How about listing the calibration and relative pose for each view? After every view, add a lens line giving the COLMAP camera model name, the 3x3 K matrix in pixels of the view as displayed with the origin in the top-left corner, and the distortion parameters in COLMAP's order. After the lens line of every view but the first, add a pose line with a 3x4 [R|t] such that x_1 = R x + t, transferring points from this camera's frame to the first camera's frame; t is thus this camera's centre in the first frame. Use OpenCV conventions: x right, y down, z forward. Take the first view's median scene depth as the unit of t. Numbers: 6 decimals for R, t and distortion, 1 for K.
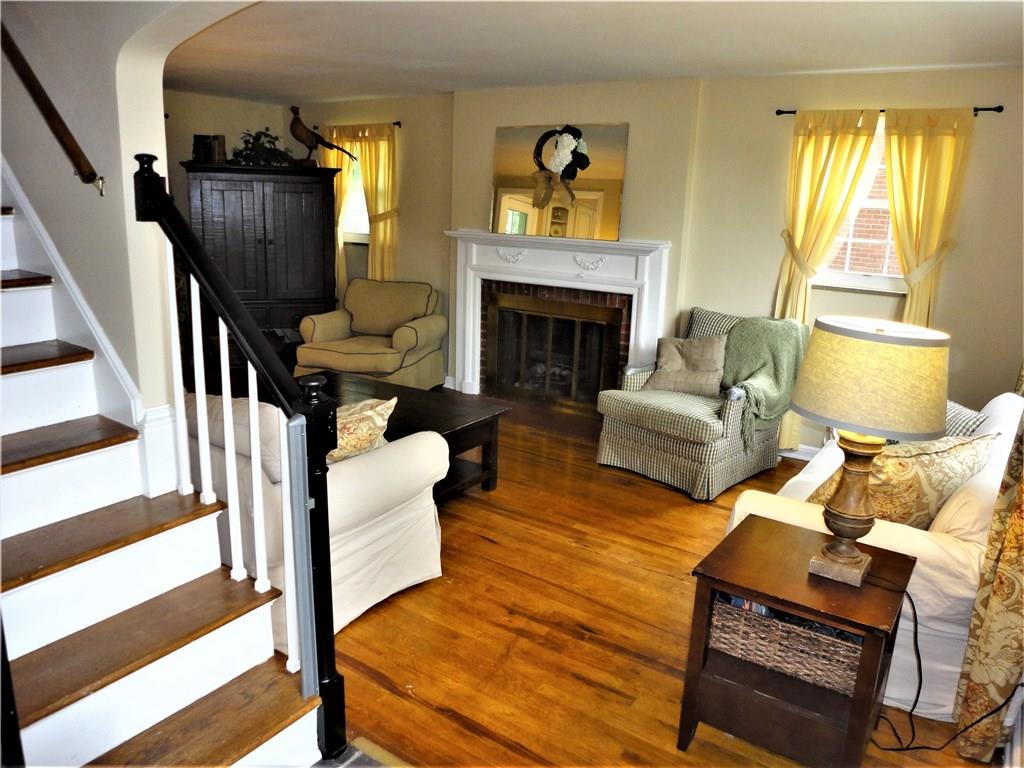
lens RADIAL K [[767.2, 0, 512.0], [0, 767.2, 384.0], [0, 0, 1]] dist [-0.077120, 0.000547]
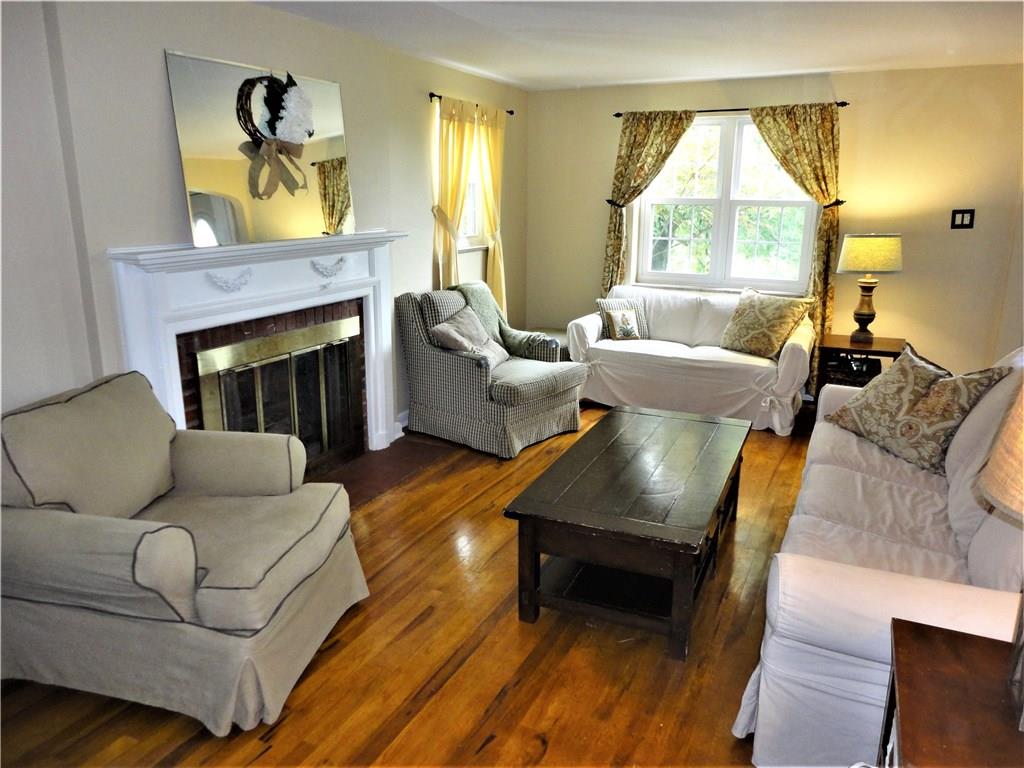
lens RADIAL K [[767.3, 0, 512.0], [0, 767.3, 384.0], [0, 0, 1]] dist [0.002012, 0.001918]
pose [[-0.148368, -0.271708, 0.950874, -0.651598], [0.238810, 0.923216, 0.301067, -0.228438], [-0.959665, 0.271748, -0.072089, 0.879367]]
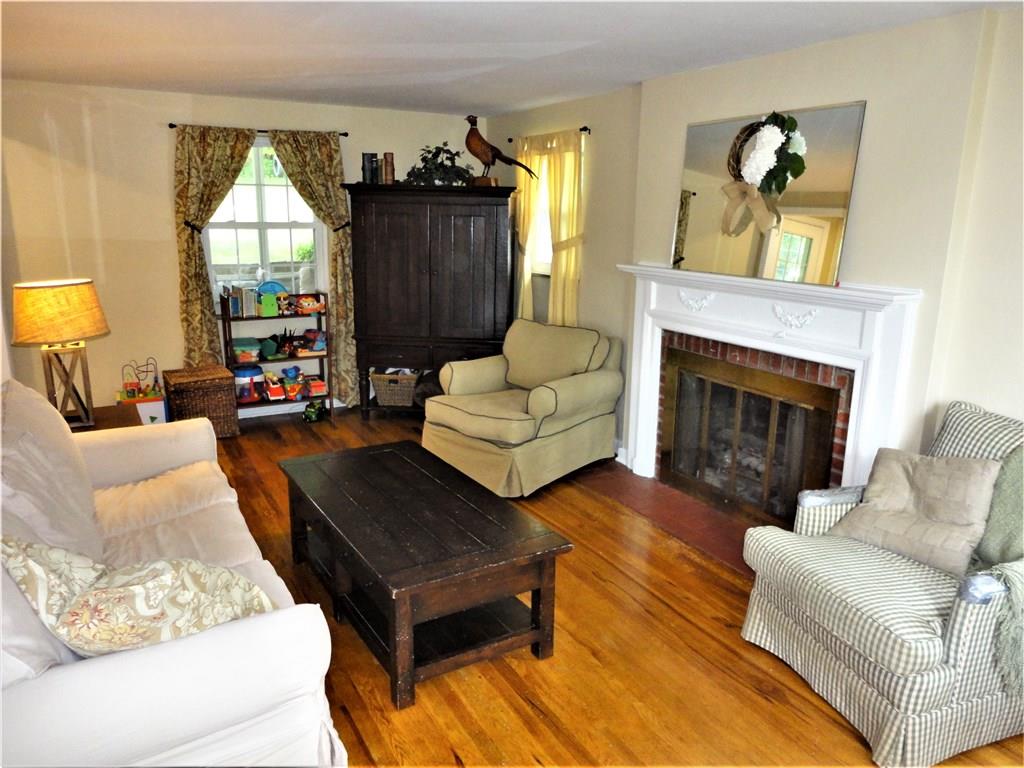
lens RADIAL K [[740.6, 0, 512.0], [0, 740.6, 384.0], [0, 0, 1]] dist [-0.013762, -0.000029]
pose [[0.898208, 0.082120, -0.431831, 0.158113], [-0.090313, 0.995912, 0.001540, -0.075566], [0.430193, 0.037616, 0.901953, 0.299366]]
